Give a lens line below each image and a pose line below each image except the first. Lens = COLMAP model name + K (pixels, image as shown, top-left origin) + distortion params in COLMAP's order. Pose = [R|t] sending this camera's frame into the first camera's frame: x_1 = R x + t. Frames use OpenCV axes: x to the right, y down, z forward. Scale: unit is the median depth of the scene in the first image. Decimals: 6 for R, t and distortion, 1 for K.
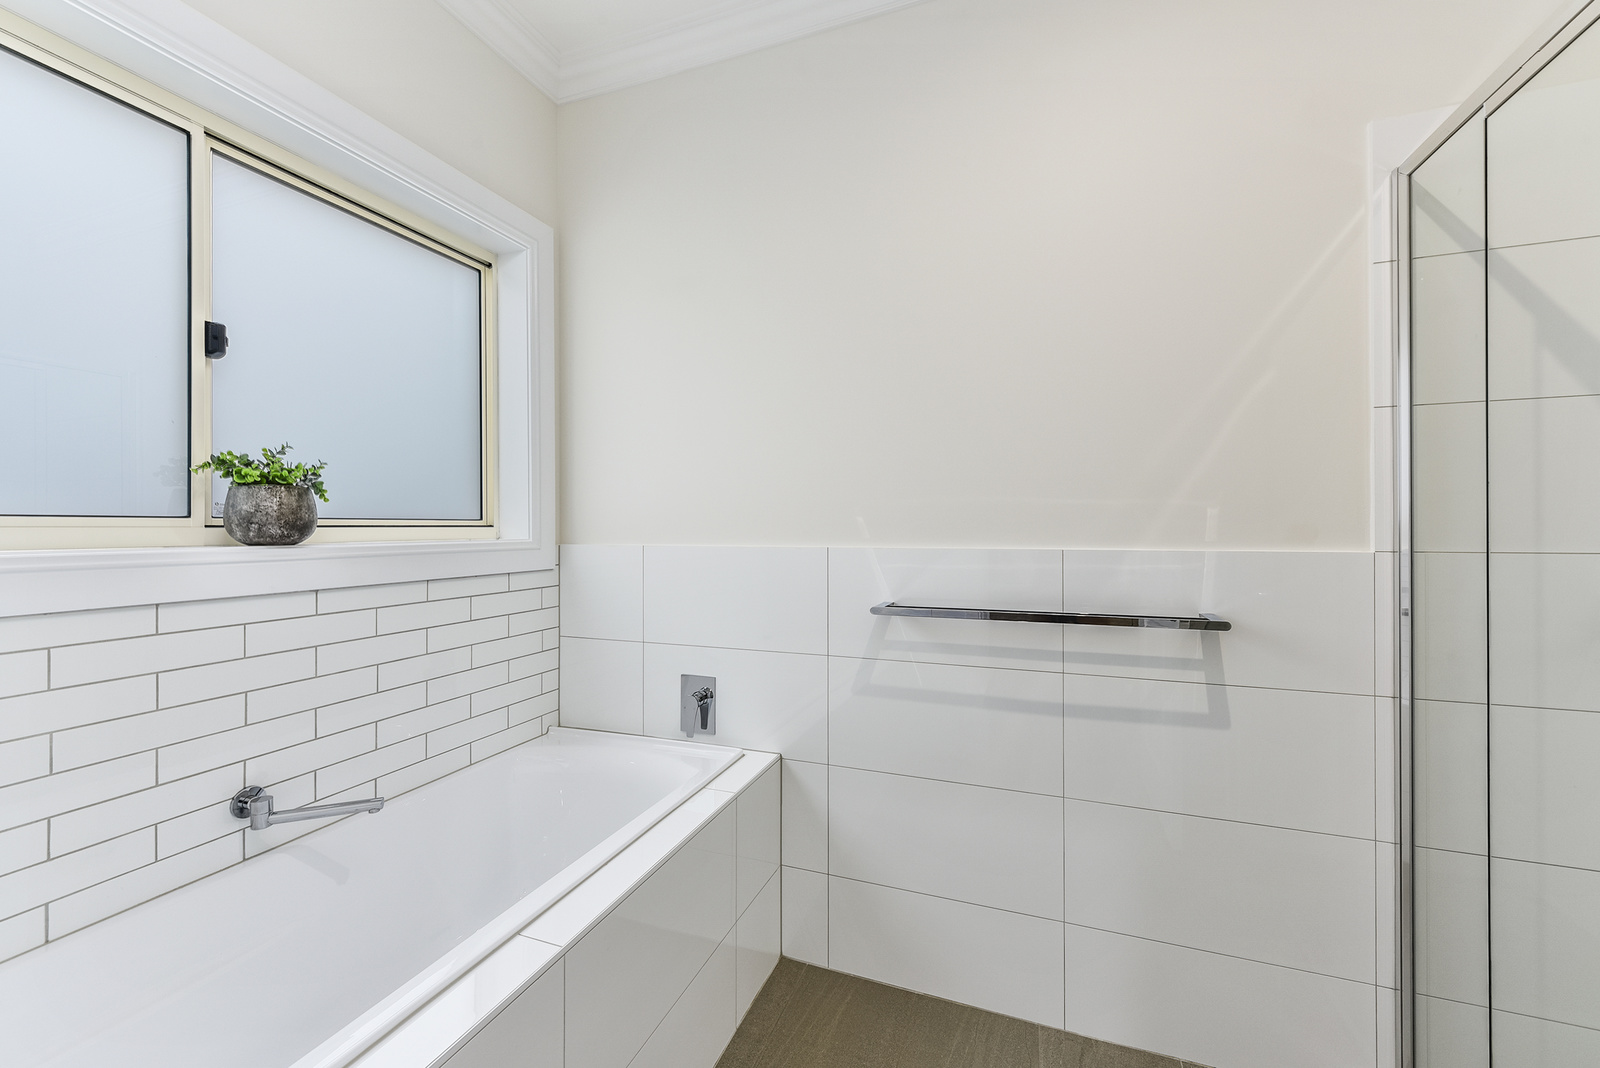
lens RADIAL K [[638.0, 0, 803.6], [0, 638.0, 537.8], [0, 0, 1]] dist [-0.003441, -0.000406]
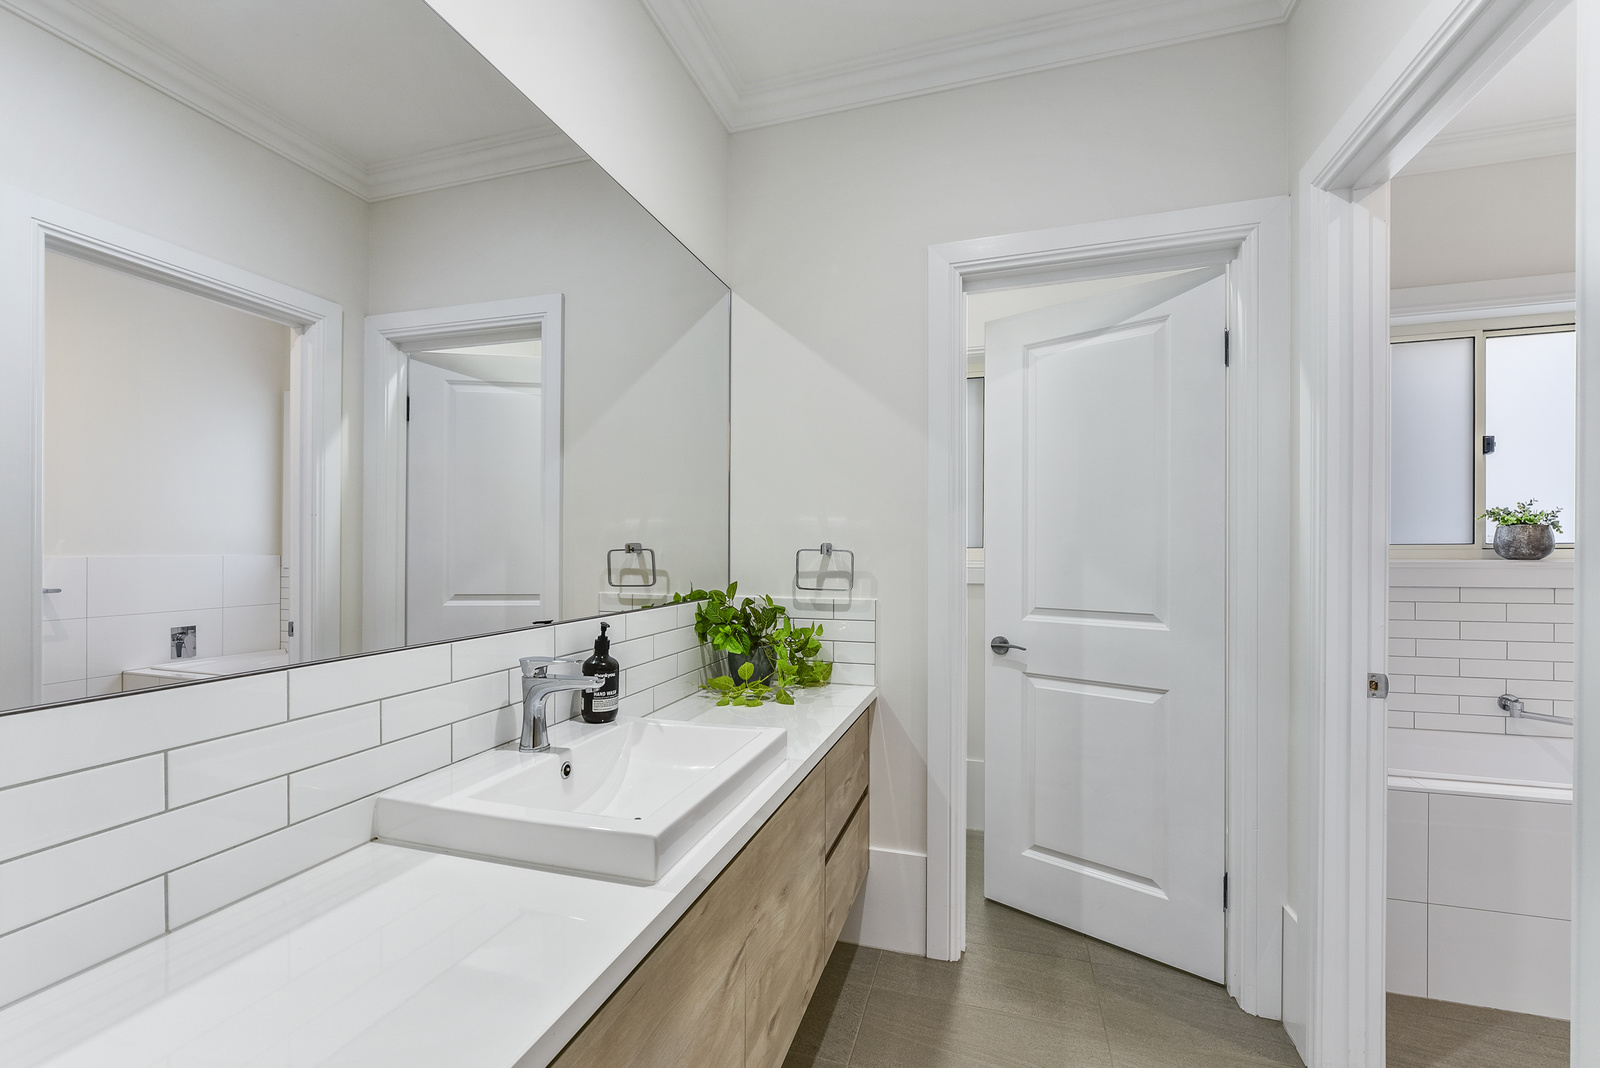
lens RADIAL K [[683.2, 0, 802.0], [0, 683.2, 544.9], [0, 0, 1]] dist [0.004599, 0.000470]
pose [[0.043097, -0.002714, -0.999067, 0.938174], [-0.000562, 0.999996, -0.002741, -0.022049], [0.999071, 0.000679, 0.043095, -1.031374]]
